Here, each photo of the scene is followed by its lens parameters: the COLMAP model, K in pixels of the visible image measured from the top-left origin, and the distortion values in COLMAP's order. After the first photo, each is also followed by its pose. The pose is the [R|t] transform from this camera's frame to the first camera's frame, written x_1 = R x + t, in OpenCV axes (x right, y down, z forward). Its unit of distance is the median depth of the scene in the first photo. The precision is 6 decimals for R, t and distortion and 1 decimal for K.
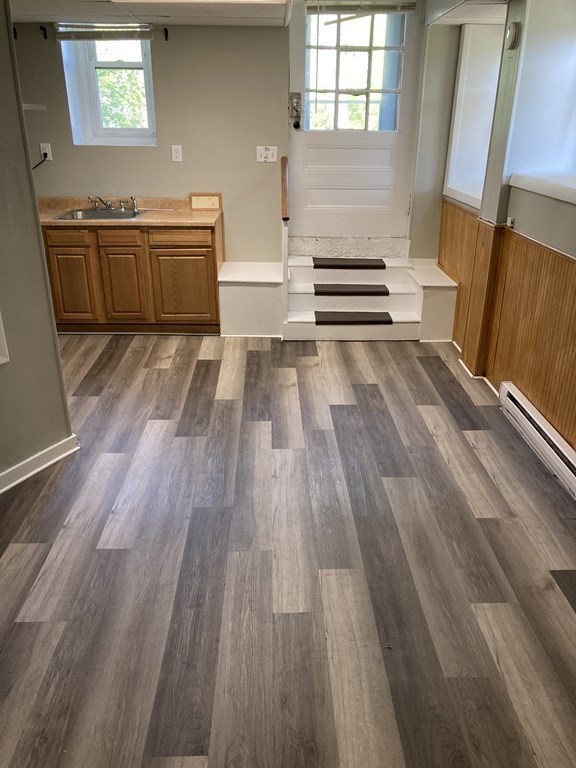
lens RADIAL K [[605.7, 0, 291.1], [0, 605.7, 388.2], [0, 0, 1]] dist [0.006856, -0.009468]
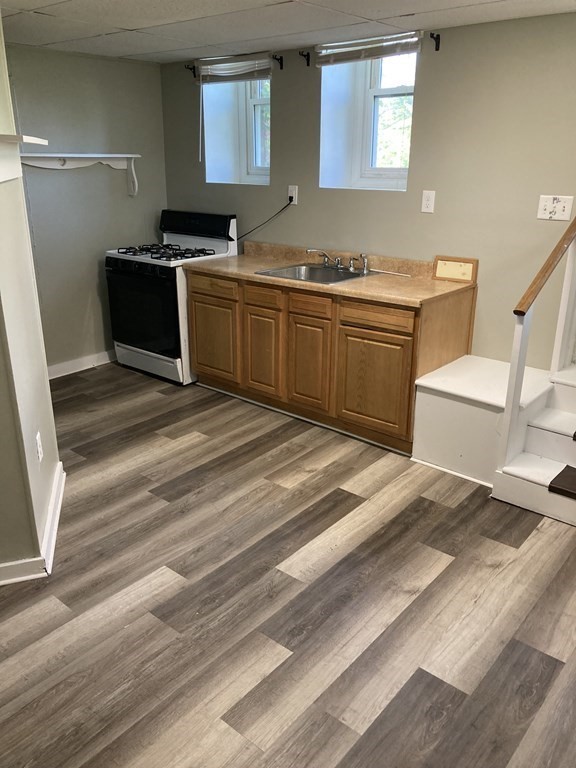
lens RADIAL K [[605.7, 0, 291.1], [0, 605.7, 388.2], [0, 0, 1]] dist [0.006856, -0.009468]
pose [[0.745829, 0.224568, -0.627142, 0.211789], [-0.262604, 0.964339, 0.033010, -0.162007], [0.612191, 0.140070, 0.778205, 0.386949]]
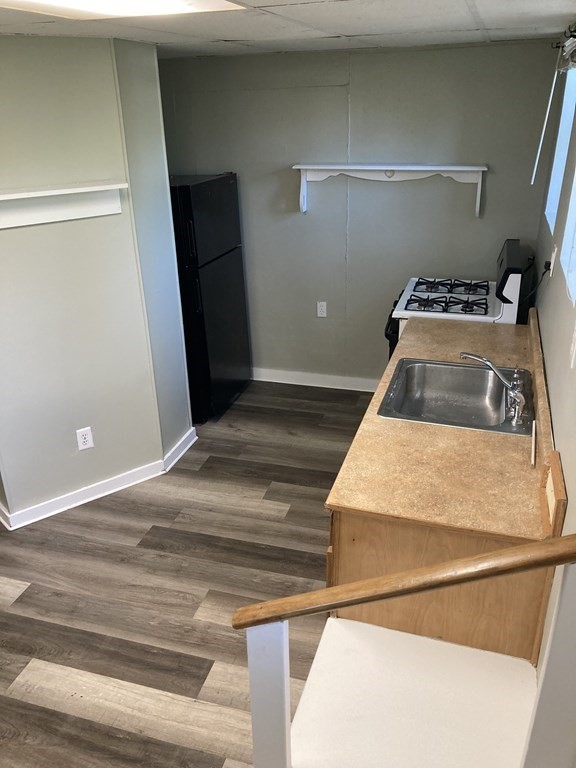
lens RADIAL K [[605.7, 0, 291.1], [0, 605.7, 388.2], [0, 0, 1]] dist [0.006856, -0.009468]
pose [[-0.326224, 0.390557, -0.860839, 0.186638], [-0.356388, 0.792644, 0.494674, -0.514781], [0.875537, 0.468167, -0.119389, 0.974497]]
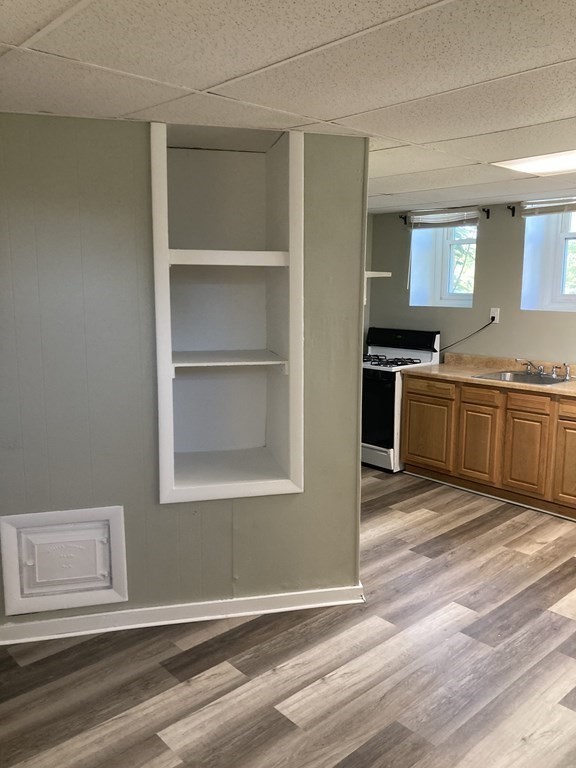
lens RADIAL K [[605.7, 0, 291.1], [0, 605.7, 388.2], [0, 0, 1]] dist [0.006856, -0.009468]
pose [[0.635273, 0.112428, -0.764060, 0.194371], [-0.298214, 0.948323, -0.108407, -0.058586], [0.712387, 0.296722, 0.635972, 0.136497]]
